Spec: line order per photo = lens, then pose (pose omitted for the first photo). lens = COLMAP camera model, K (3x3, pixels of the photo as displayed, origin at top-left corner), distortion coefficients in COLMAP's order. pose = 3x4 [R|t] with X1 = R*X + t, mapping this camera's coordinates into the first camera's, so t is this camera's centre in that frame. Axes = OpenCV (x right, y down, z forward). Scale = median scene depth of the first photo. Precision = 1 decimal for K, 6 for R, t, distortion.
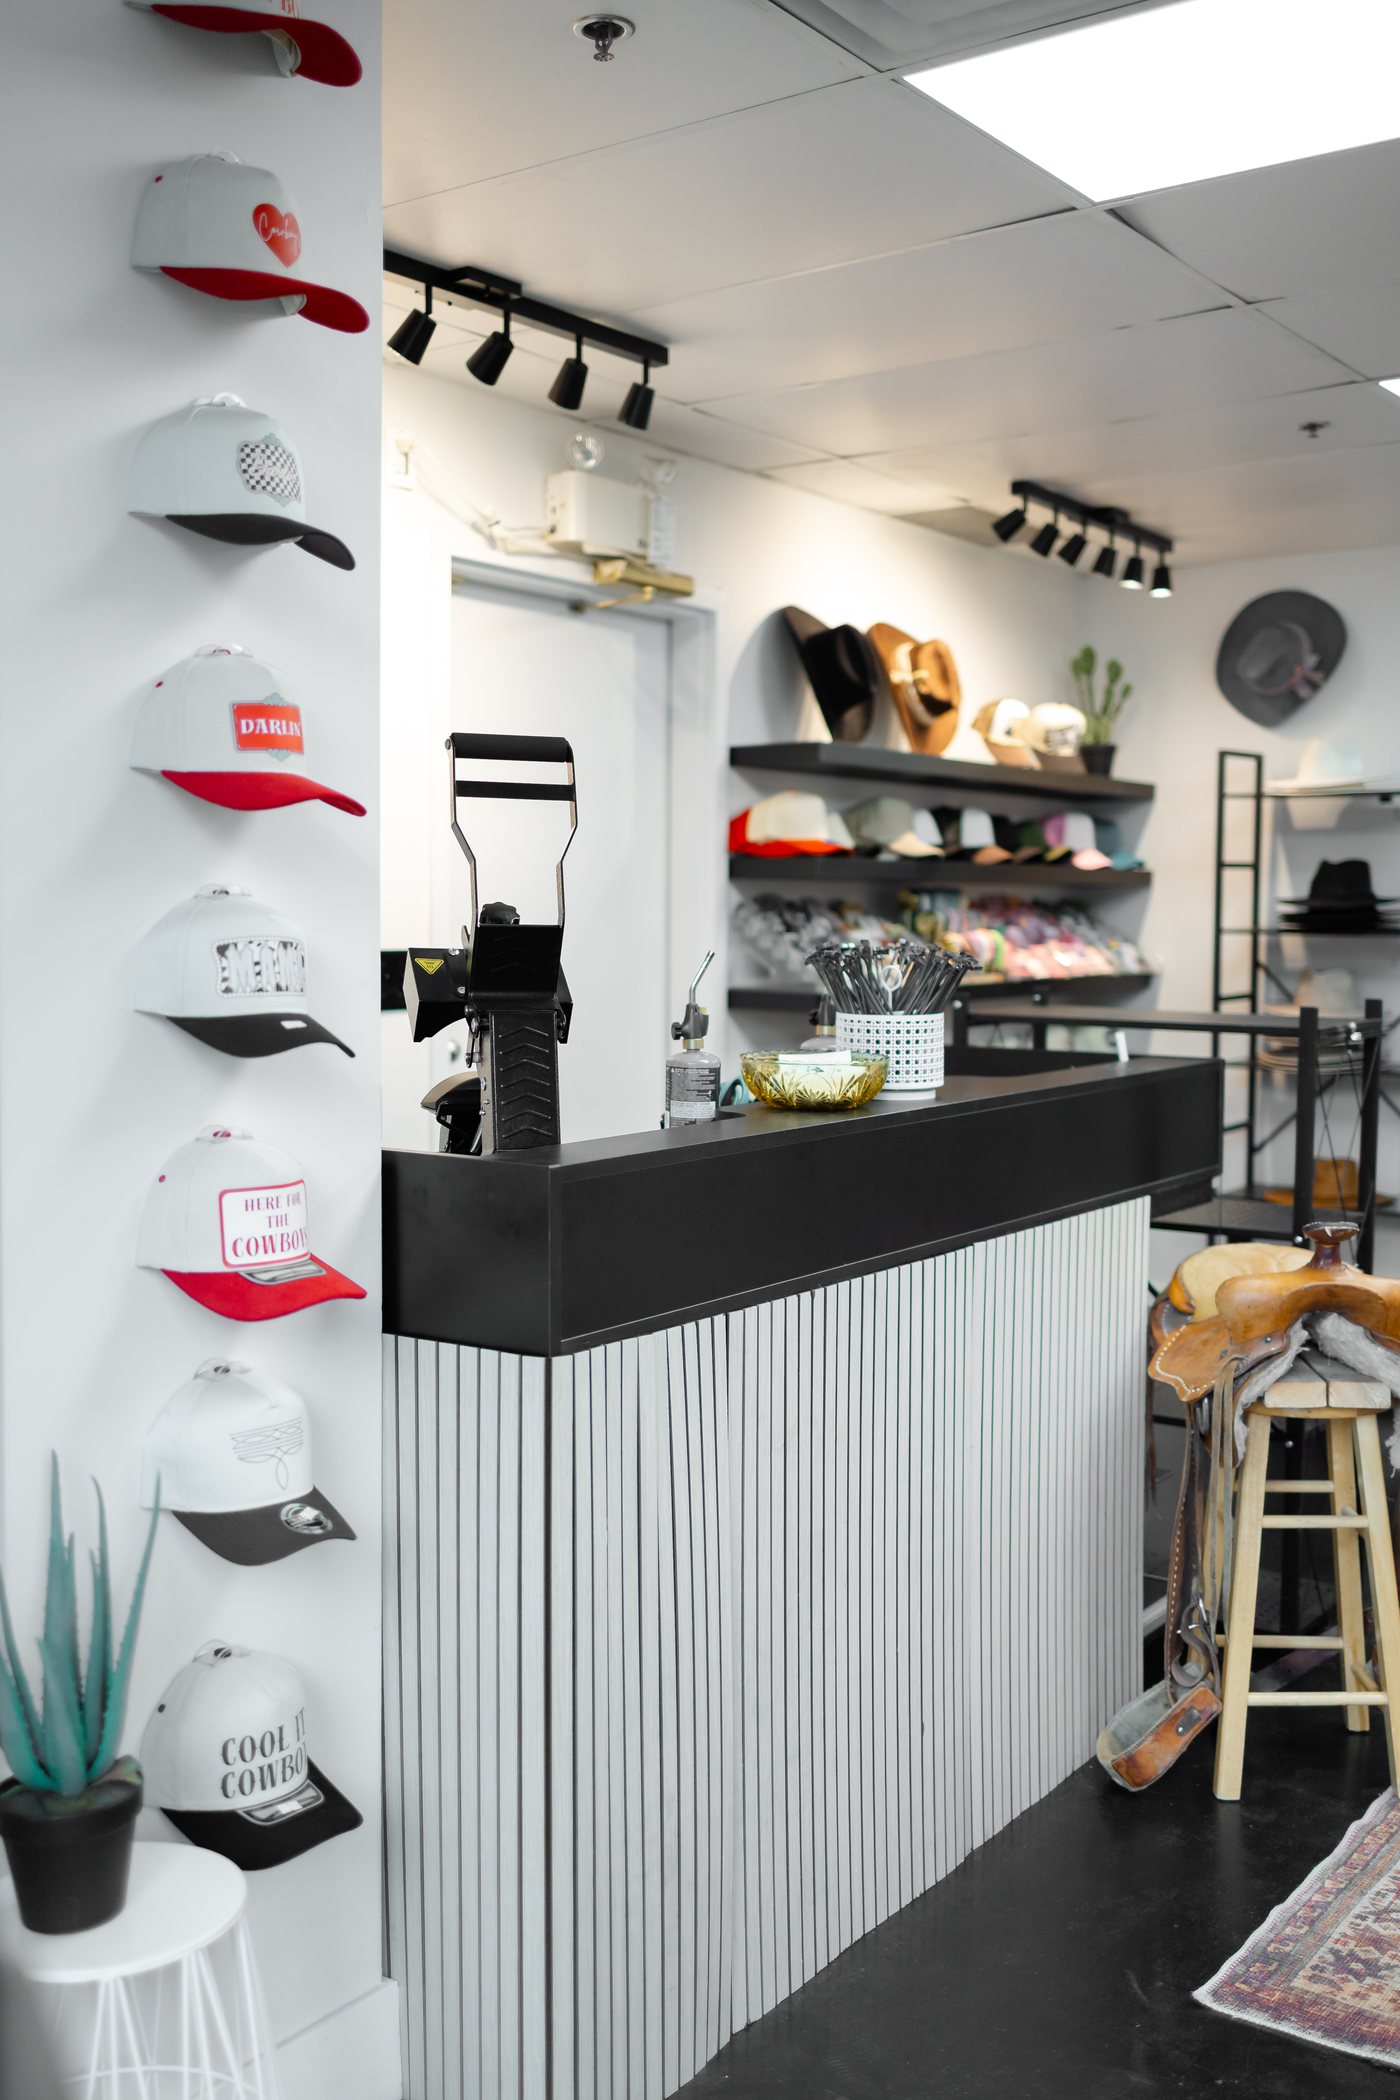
lens RADIAL K [[2110.6, 0, 699.2], [0, 2110.6, 1112.1], [0, 0, 1]] dist [-0.012132, -0.005910]
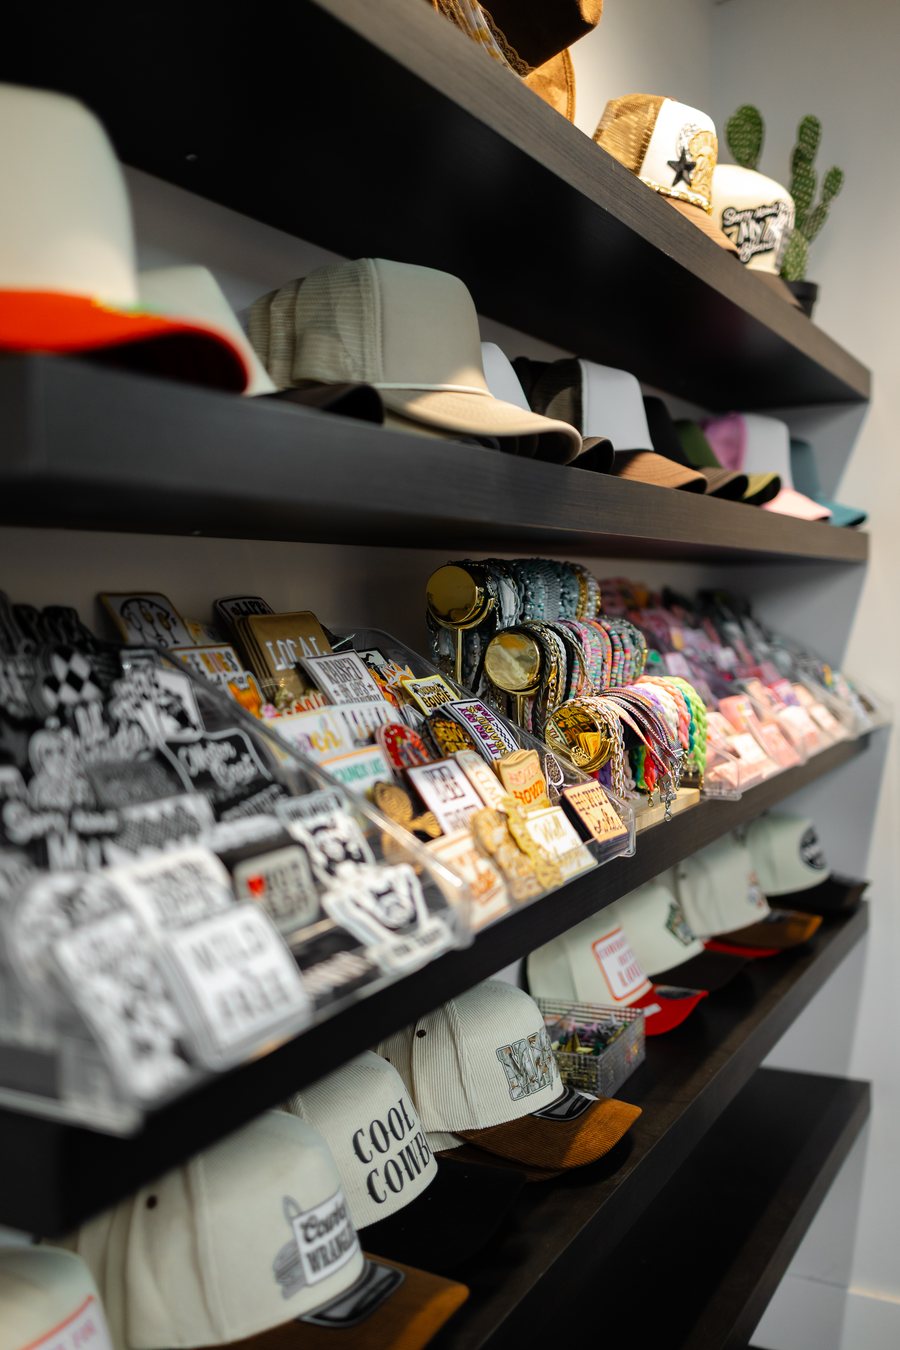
lens RADIAL K [[1398.5, 0, 445.4], [0, 1398.5, 701.9], [0, 0, 1]] dist [0.001934, -0.017005]
pose [[0.988517, -0.028276, 0.148443, 0.064330], [0.031539, 0.999309, -0.019676, -0.080555], [-0.147784, 0.024132, 0.988725, 0.793461]]
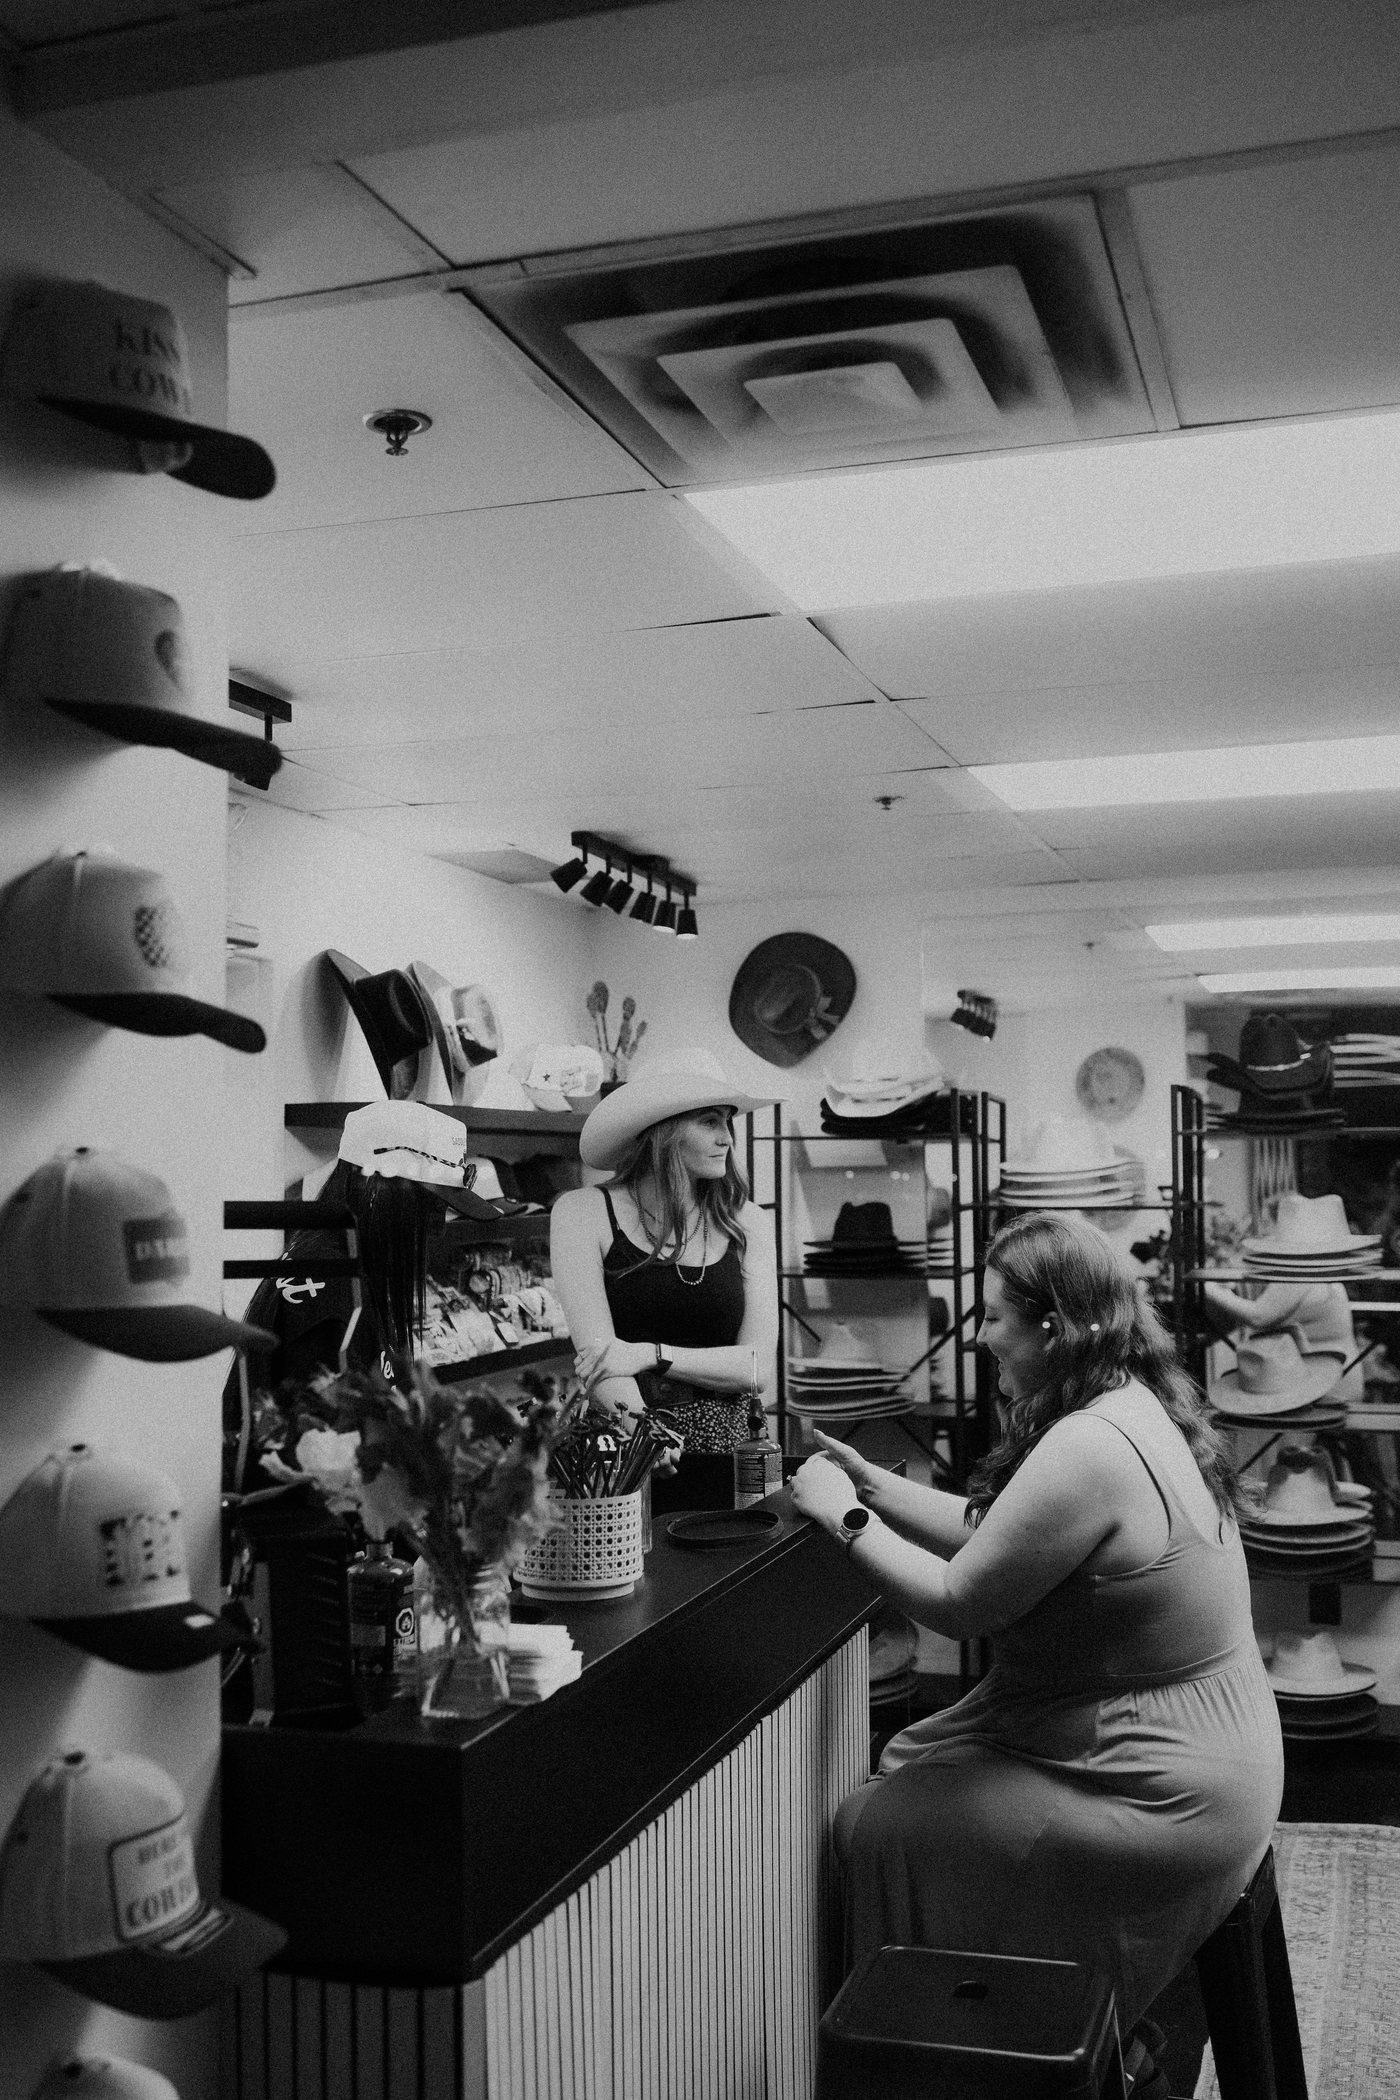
lens RADIAL K [[2175.4, 0, 692.8], [0, 2175.4, 1091.8], [0, 0, 1]] dist [0.001934, -0.017005]
pose [[0.950499, 0.002401, 0.310719, -0.103856], [0.038607, 0.991309, -0.125762, -0.049411], [-0.308321, 0.131533, 0.942145, 0.051745]]
